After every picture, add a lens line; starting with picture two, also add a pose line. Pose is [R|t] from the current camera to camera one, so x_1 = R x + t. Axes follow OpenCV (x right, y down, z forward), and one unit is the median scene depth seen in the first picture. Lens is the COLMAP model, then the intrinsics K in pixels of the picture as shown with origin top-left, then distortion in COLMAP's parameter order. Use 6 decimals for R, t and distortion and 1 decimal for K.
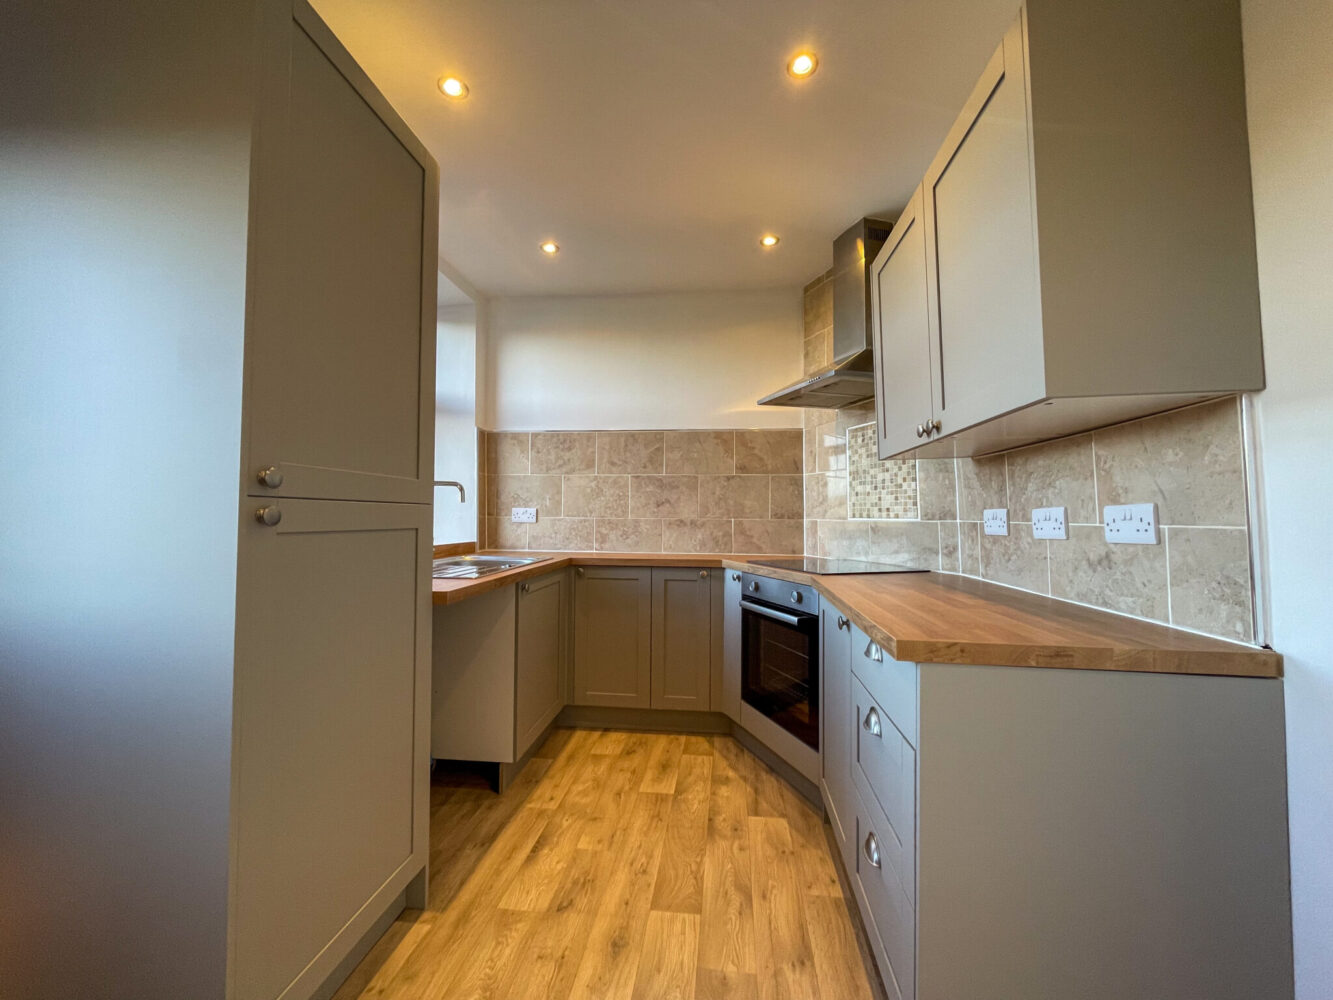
lens RADIAL K [[536.9, 0, 669.0], [0, 536.9, 497.9], [0, 0, 1]] dist [-0.000979, -0.001099]
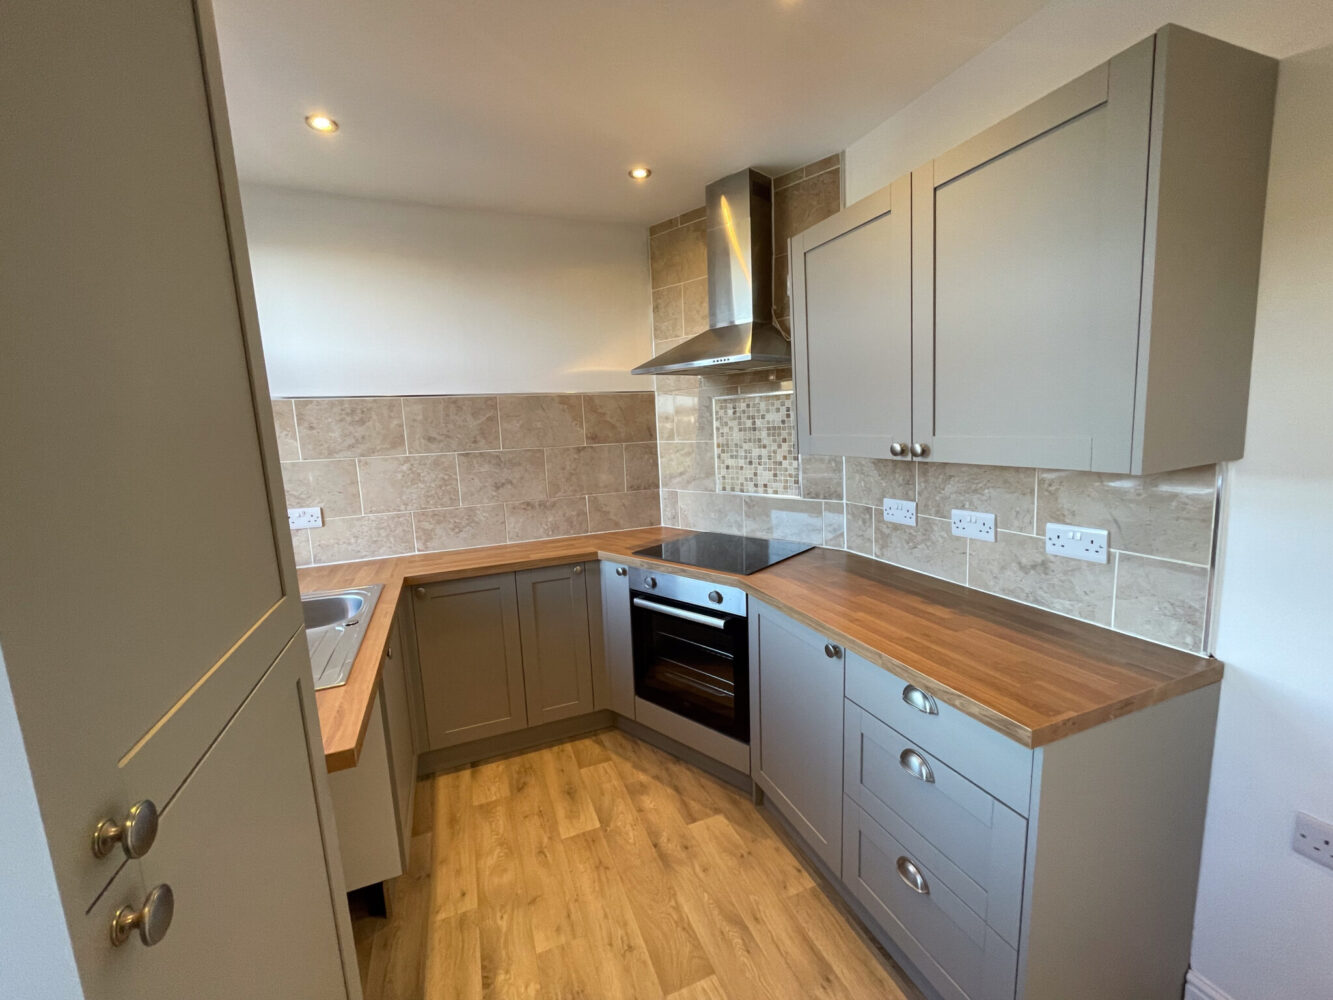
lens RADIAL K [[536.9, 0, 669.5], [0, 536.9, 498.8], [0, 0, 1]] dist [-0.000979, -0.001099]
pose [[0.878749, -0.109135, 0.464639, -0.295323], [0.030512, 0.984361, 0.173502, -0.178329], [-0.476308, -0.138287, 0.868336, 0.270060]]
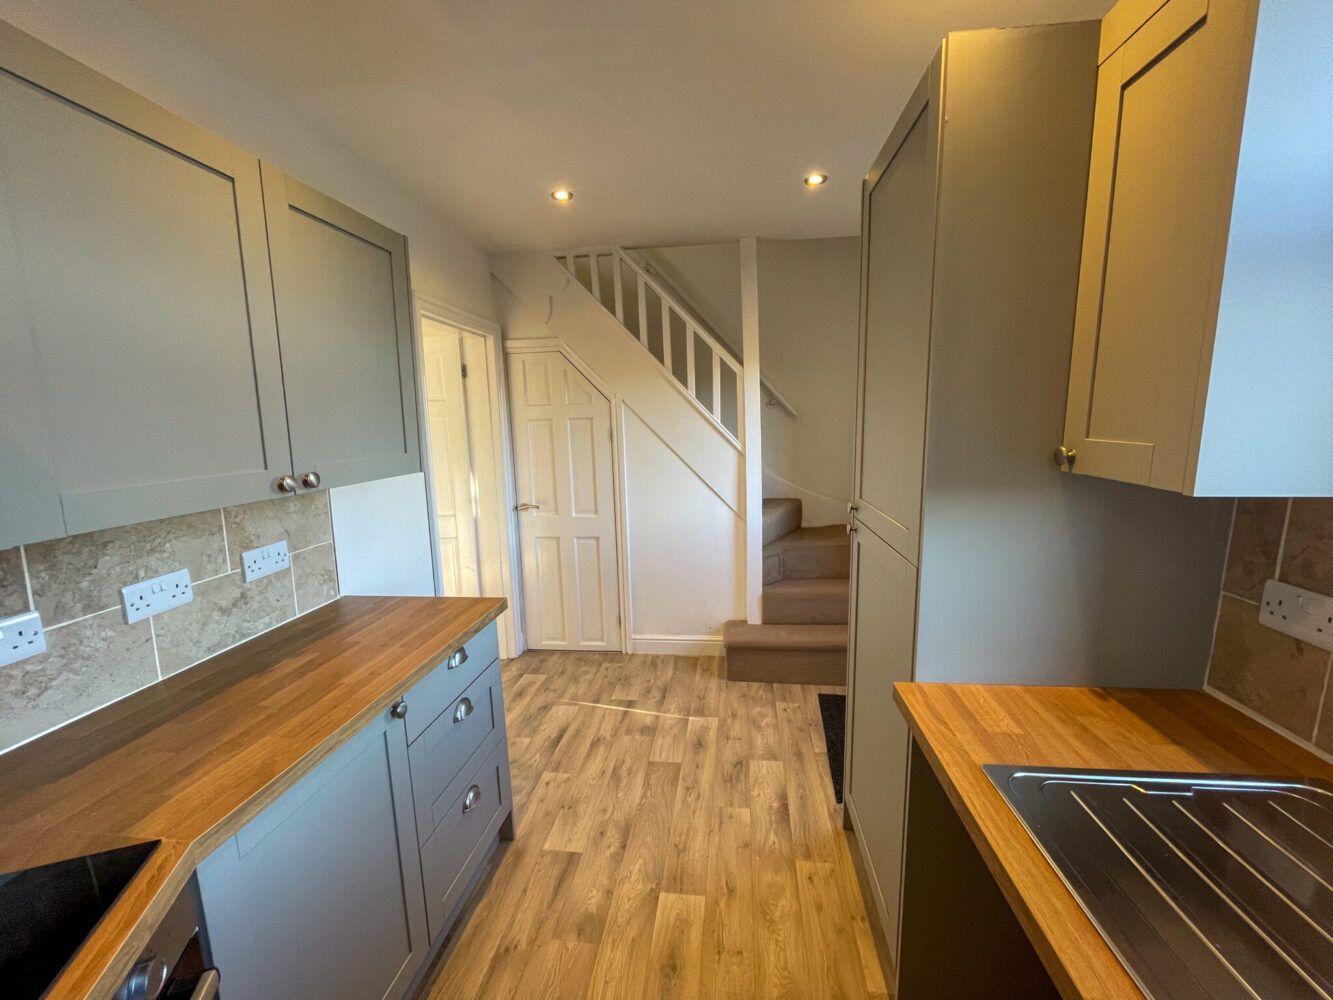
lens RADIAL K [[536.9, 0, 668.4], [0, 536.9, 498.7], [0, 0, 1]] dist [-0.000979, -0.001099]
pose [[-0.999647, 0.019734, 0.017788, -0.096828], [0.021647, 0.993164, 0.114704, -0.149178], [-0.015403, 0.115048, -0.993240, 1.466678]]
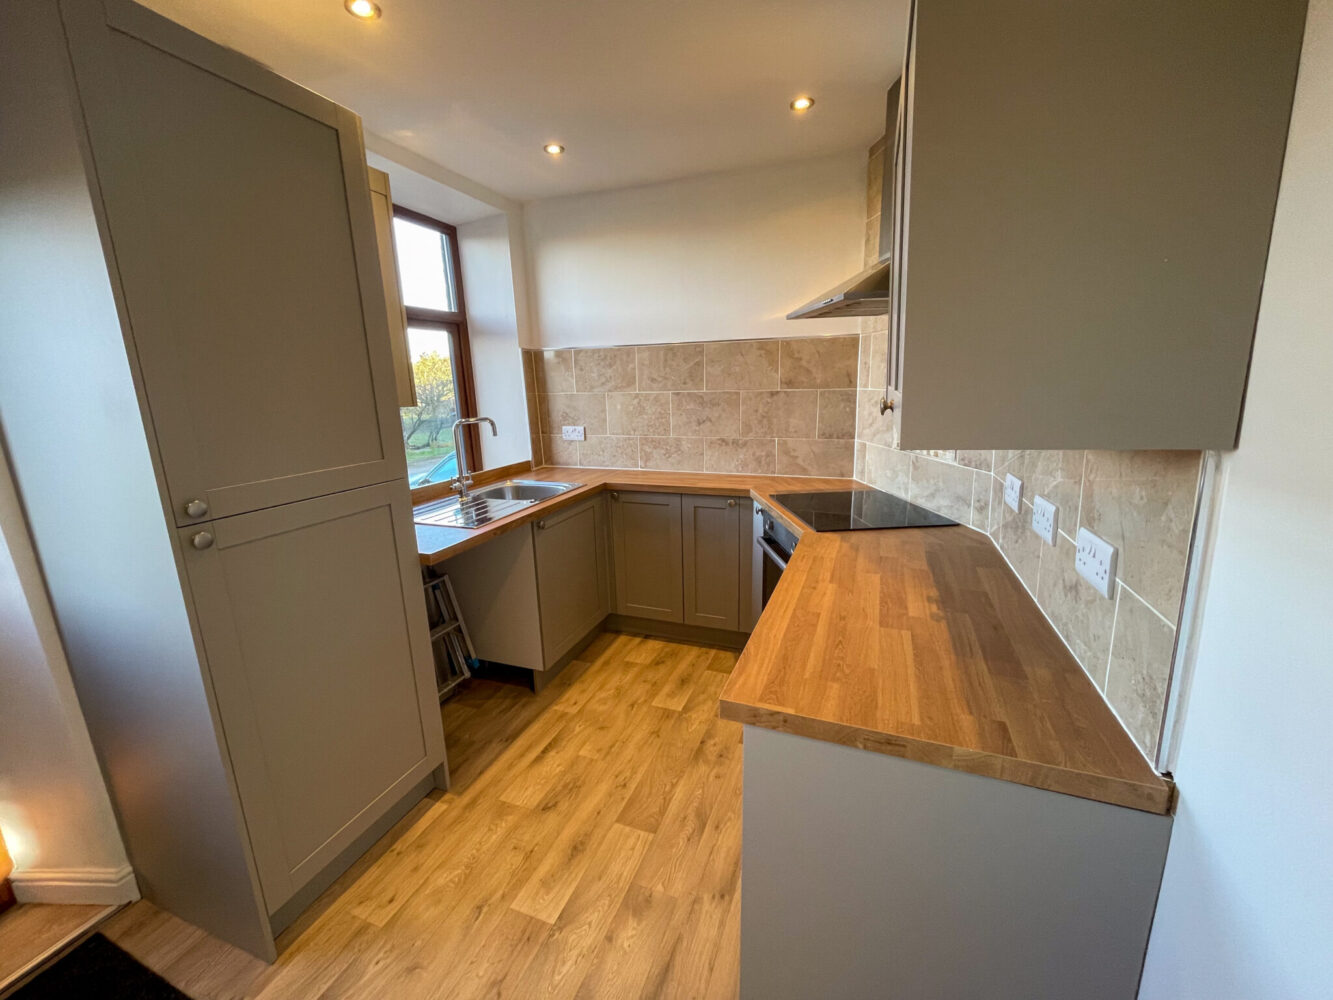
lens RADIAL K [[536.9, 0, 668.9], [0, 536.9, 497.7], [0, 0, 1]] dist [-0.000979, -0.001099]
pose [[0.967852, 0.024092, -0.250364, 0.293200], [0.039620, 0.968371, 0.246349, -0.165679], [0.248380, -0.248349, 0.936285, 0.090614]]
